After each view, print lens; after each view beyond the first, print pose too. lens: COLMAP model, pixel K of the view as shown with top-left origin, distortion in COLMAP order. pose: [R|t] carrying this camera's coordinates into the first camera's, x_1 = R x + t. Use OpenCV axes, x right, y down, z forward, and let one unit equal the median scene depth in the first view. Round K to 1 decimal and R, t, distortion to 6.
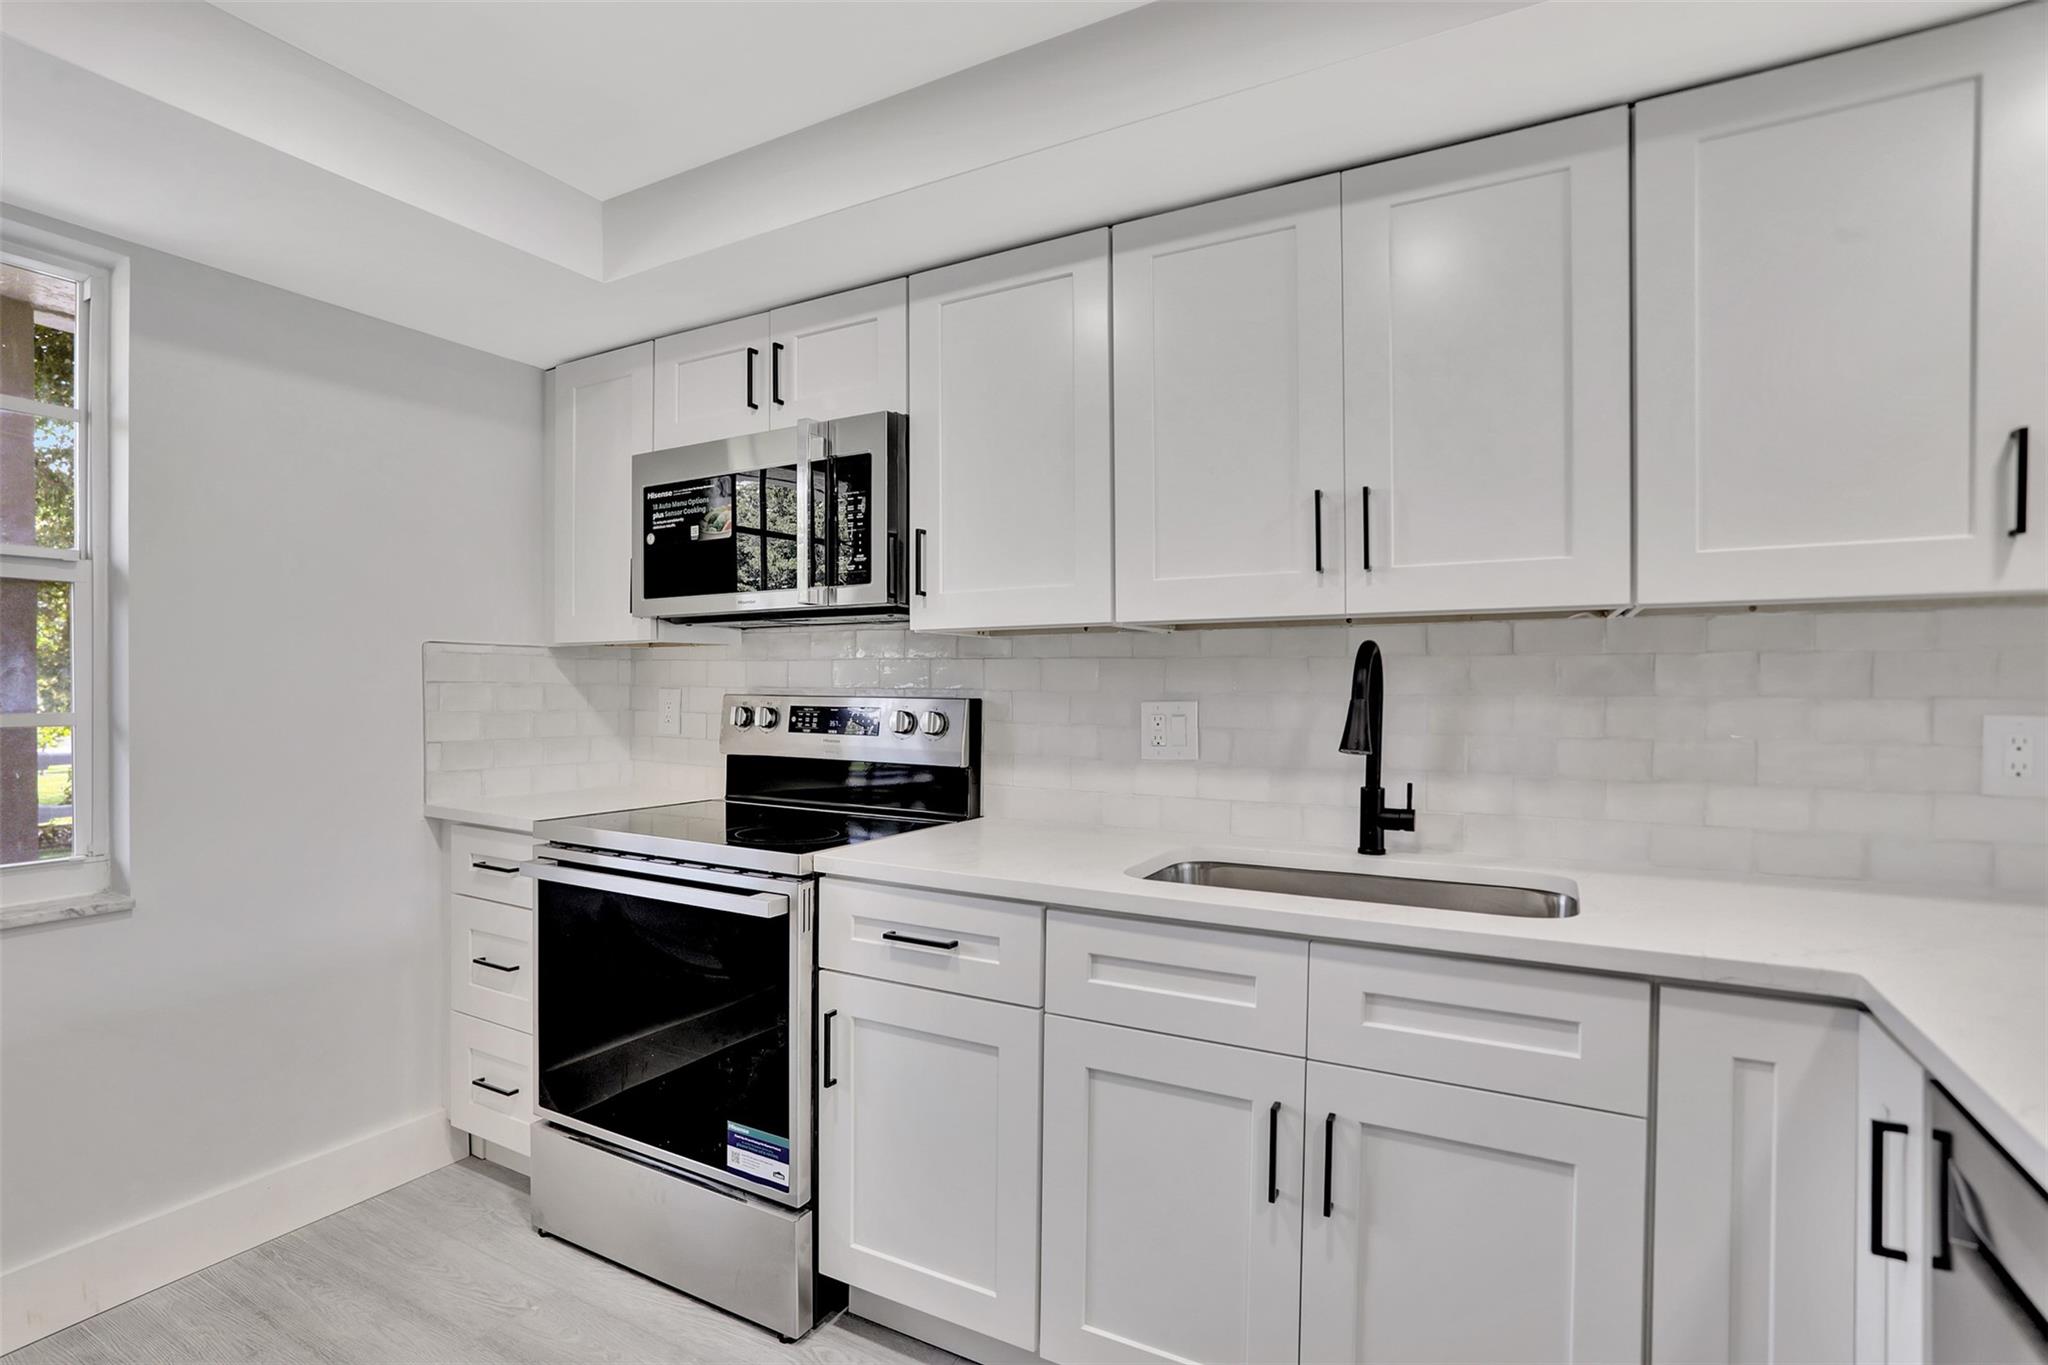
lens RADIAL K [[1010.5, 0, 979.2], [0, 1010.5, 685.3], [0, 0, 1]] dist [-0.069547, 0.032768]
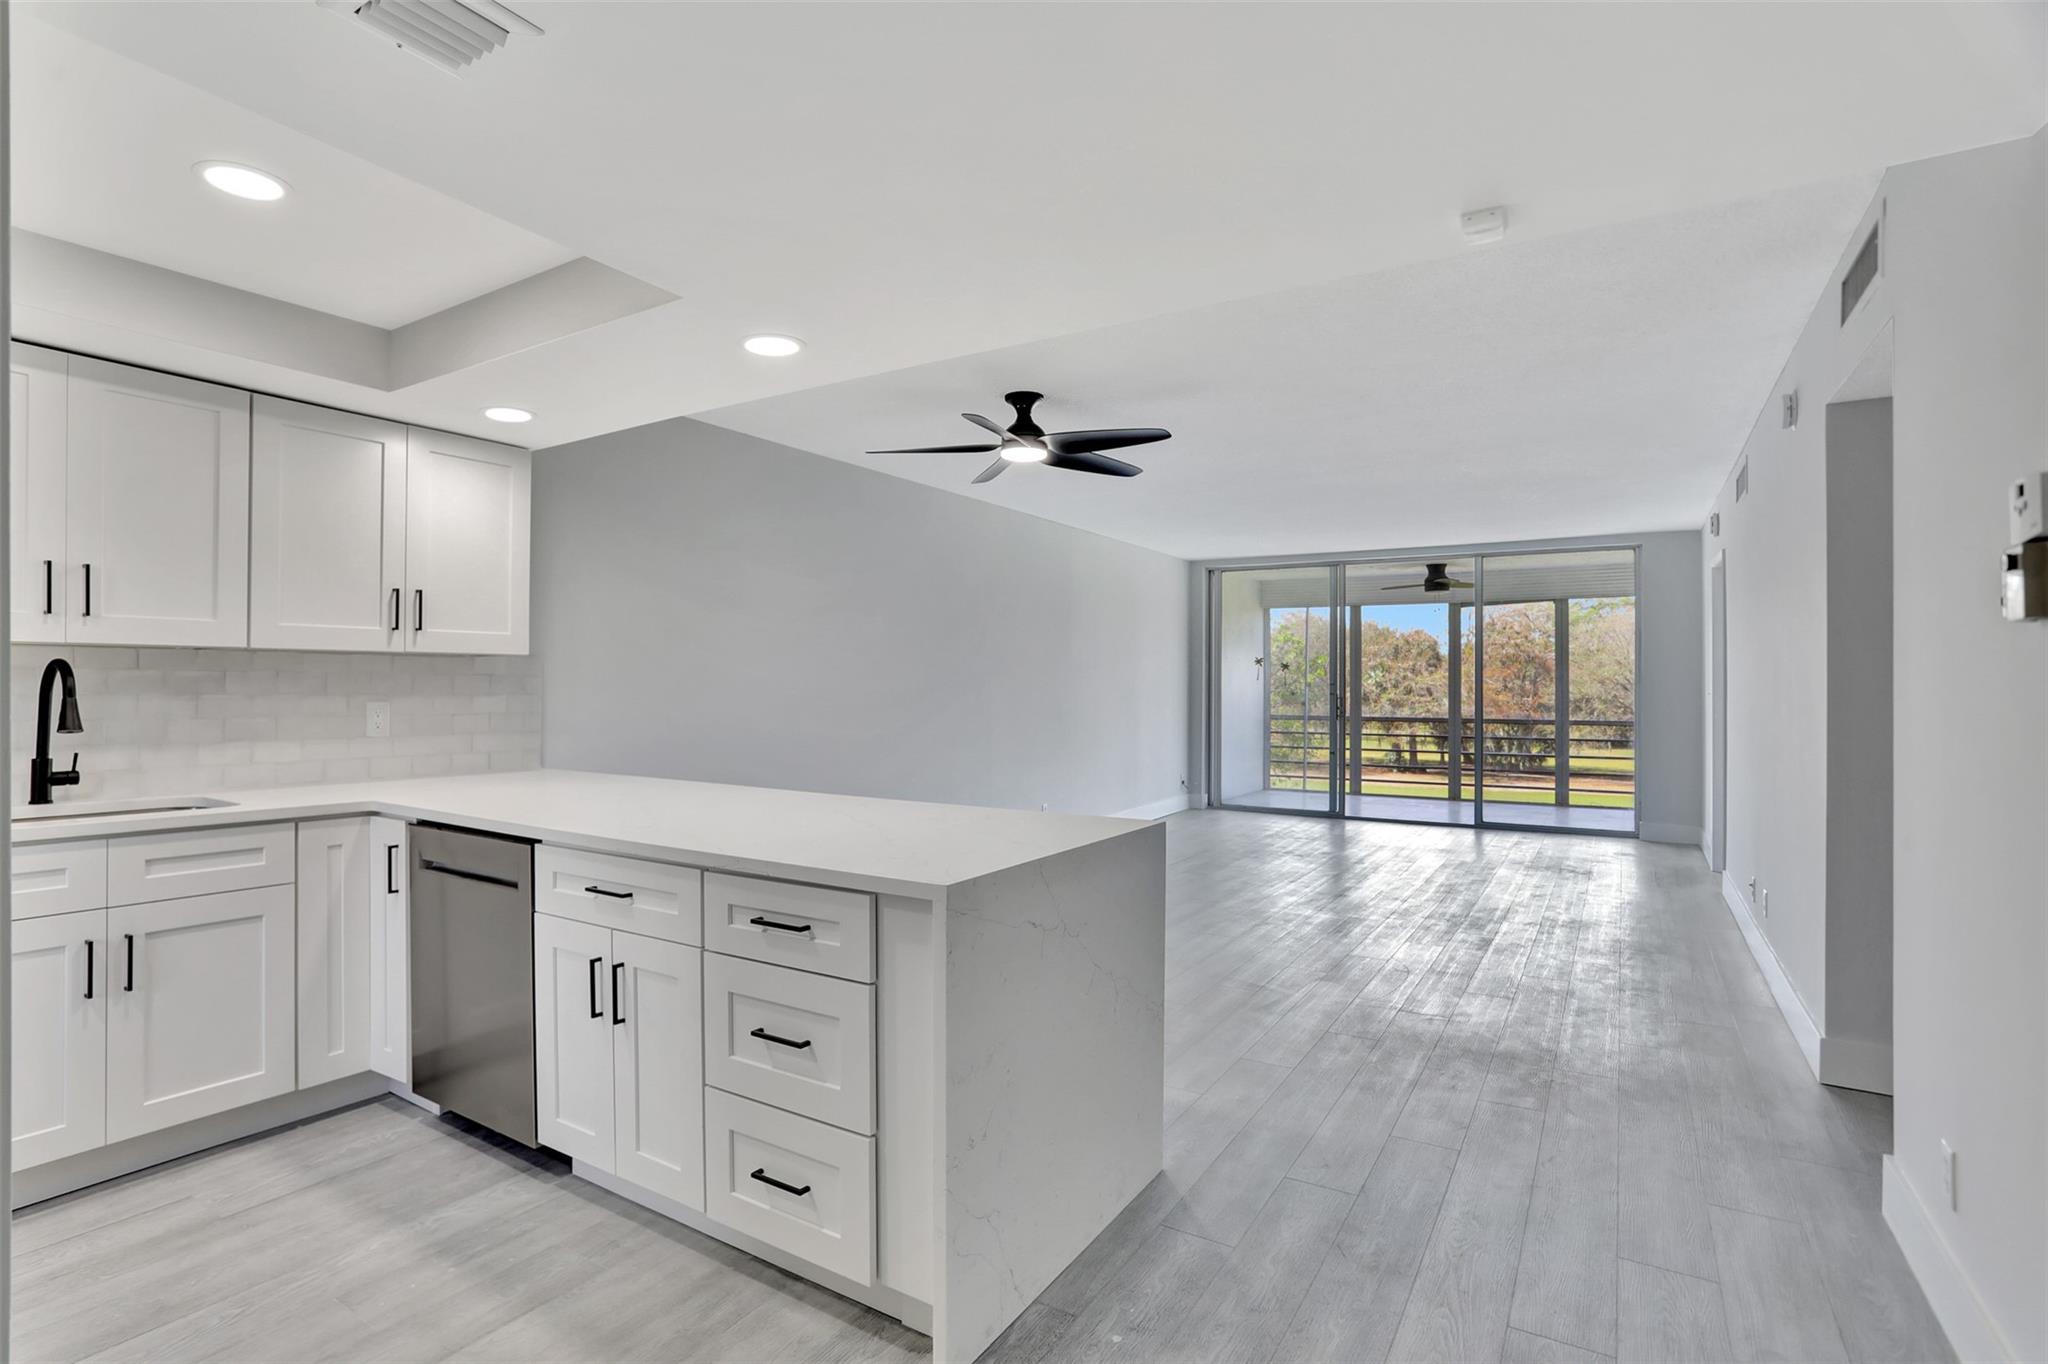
lens RADIAL K [[1010.5, 0, 979.2], [0, 1010.5, 684.8], [0, 0, 1]] dist [-0.069547, 0.032768]
pose [[0.051434, 0.004401, 0.998667, -0.945664], [-0.004662, 0.999980, -0.004166, -0.005373], [-0.998666, -0.004442, 0.051454, -0.432278]]
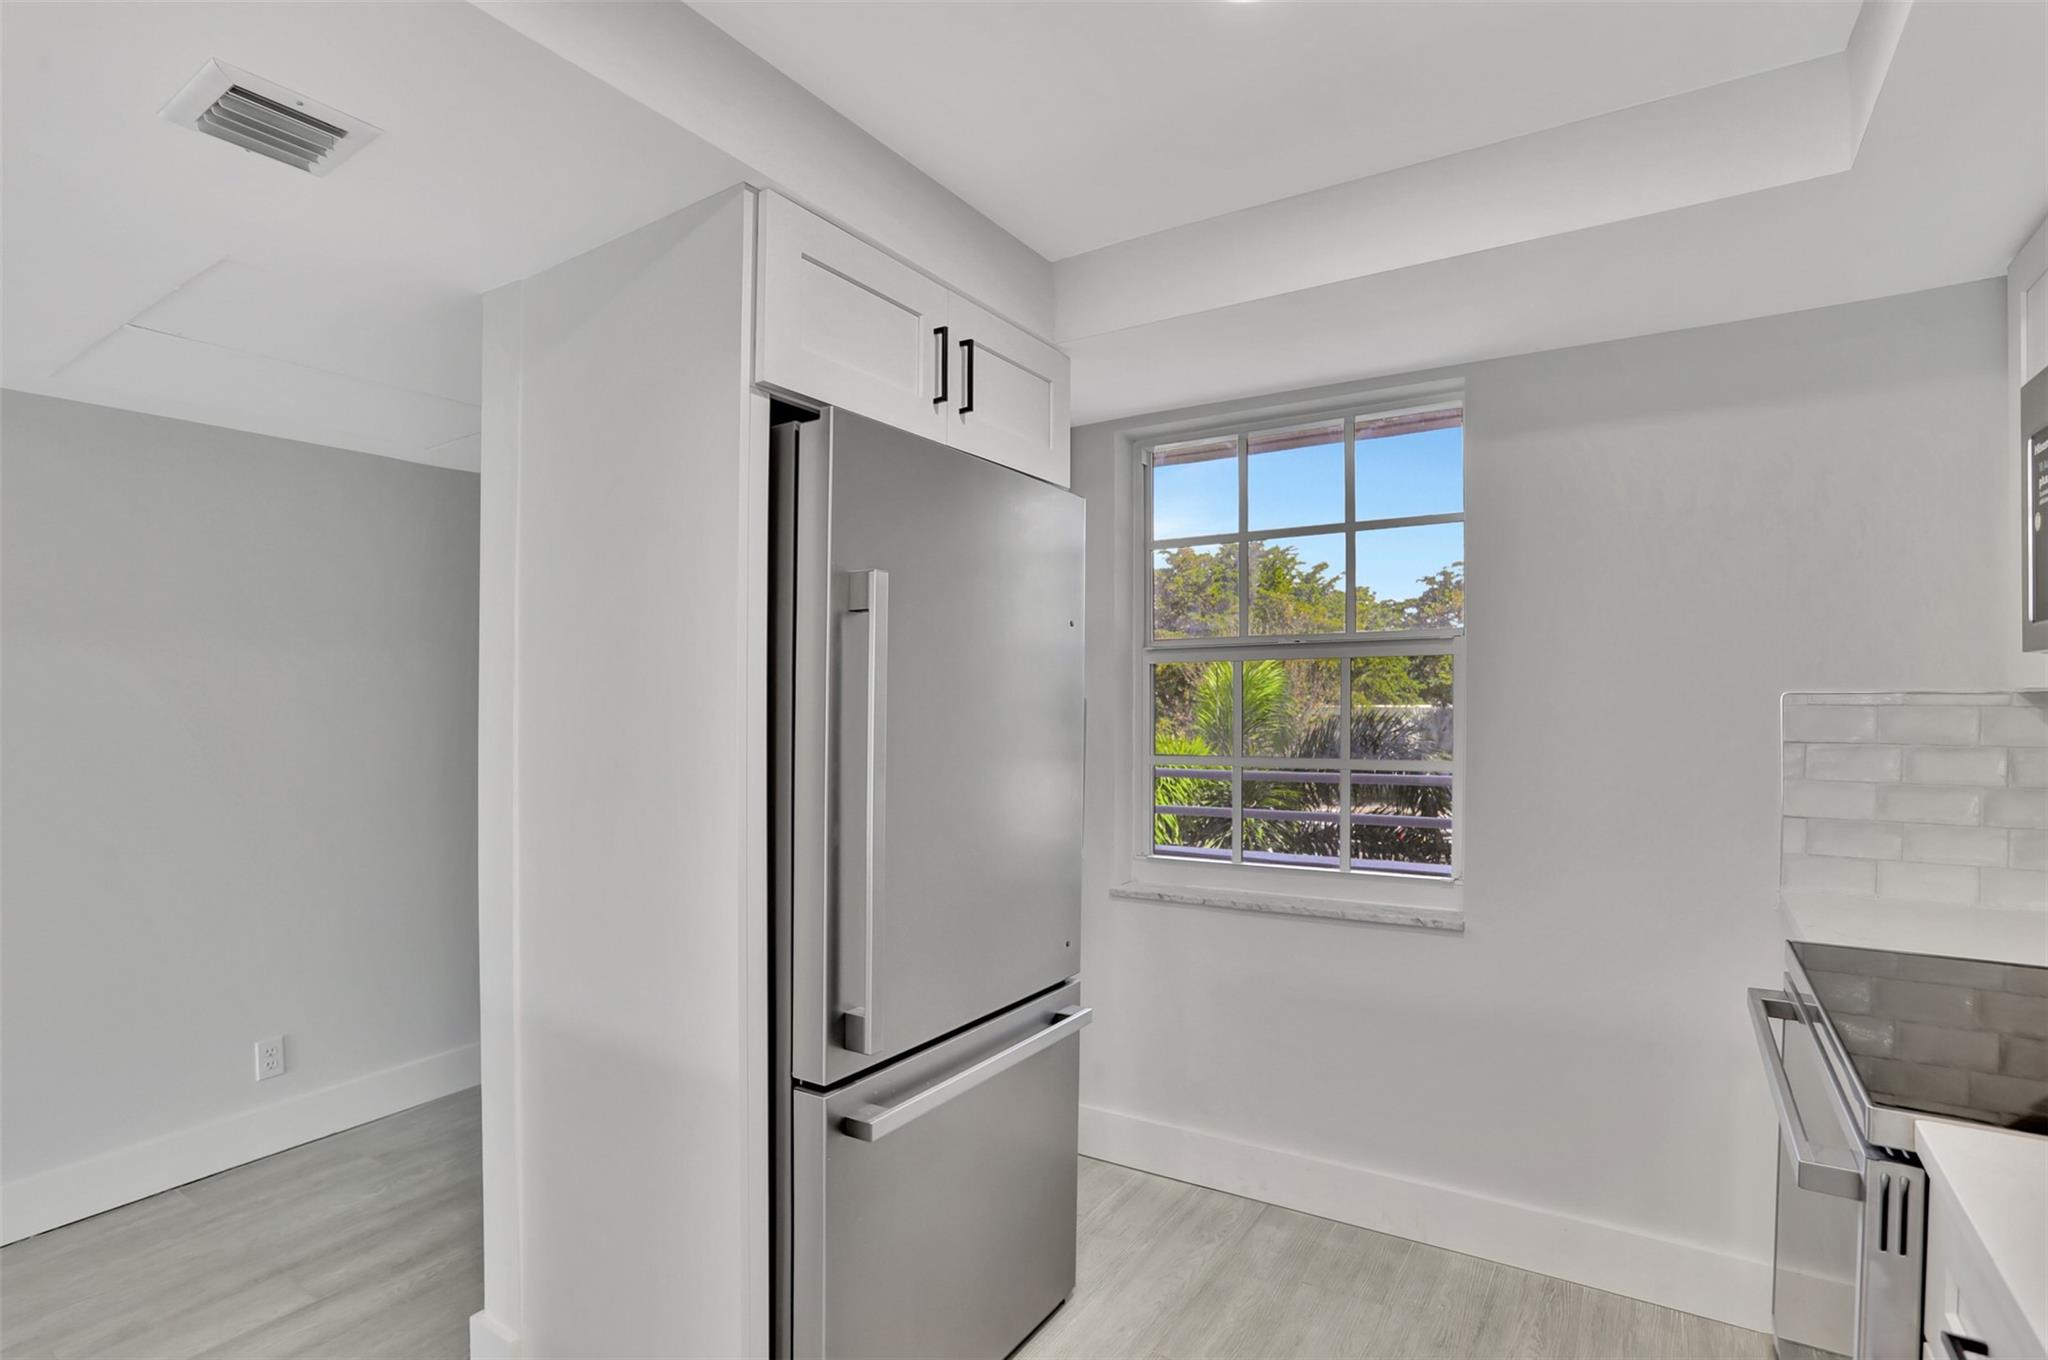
lens RADIAL K [[1009.3, 0, 1048.8], [0, 1009.3, 740.3], [0, 0, 1]] dist [-0.043250, 0.032461]
pose [[-0.026531, 0.042187, -0.998757, 0.358329], [0.009060, 0.999078, 0.041960, -0.058286], [0.999607, -0.007935, -0.026889, 0.548536]]
